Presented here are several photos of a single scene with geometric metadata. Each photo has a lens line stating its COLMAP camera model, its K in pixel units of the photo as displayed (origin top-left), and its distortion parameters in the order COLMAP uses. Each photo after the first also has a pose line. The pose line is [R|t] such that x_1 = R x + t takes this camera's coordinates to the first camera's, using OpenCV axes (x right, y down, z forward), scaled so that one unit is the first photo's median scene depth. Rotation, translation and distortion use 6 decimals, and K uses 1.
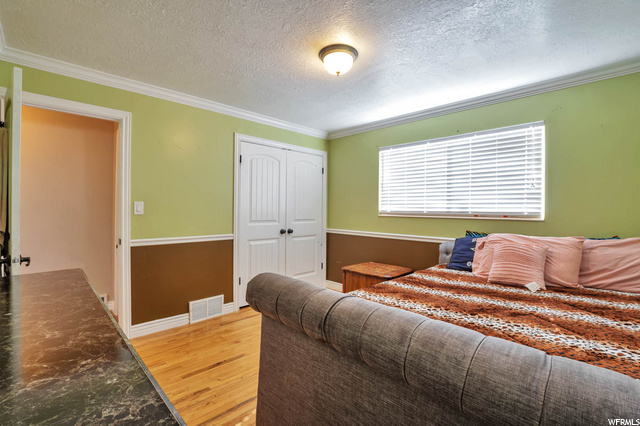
lens RADIAL K [[291.3, 0, 320.0], [0, 291.3, 213.0], [0, 0, 1]] dist [-0.030169, -0.000086]
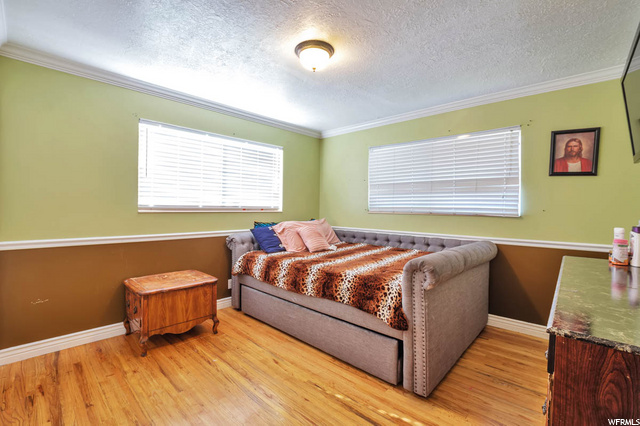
lens RADIAL K [[281.5, 0, 322.1], [0, 281.5, 208.3], [0, 0, 1]] dist [-0.025845, 0.000052]
pose [[-0.036376, -0.014089, 0.999239, -0.656543], [-0.000069, 0.999901, 0.014096, -0.011250], [-0.999338, 0.000444, -0.036373, 0.731083]]
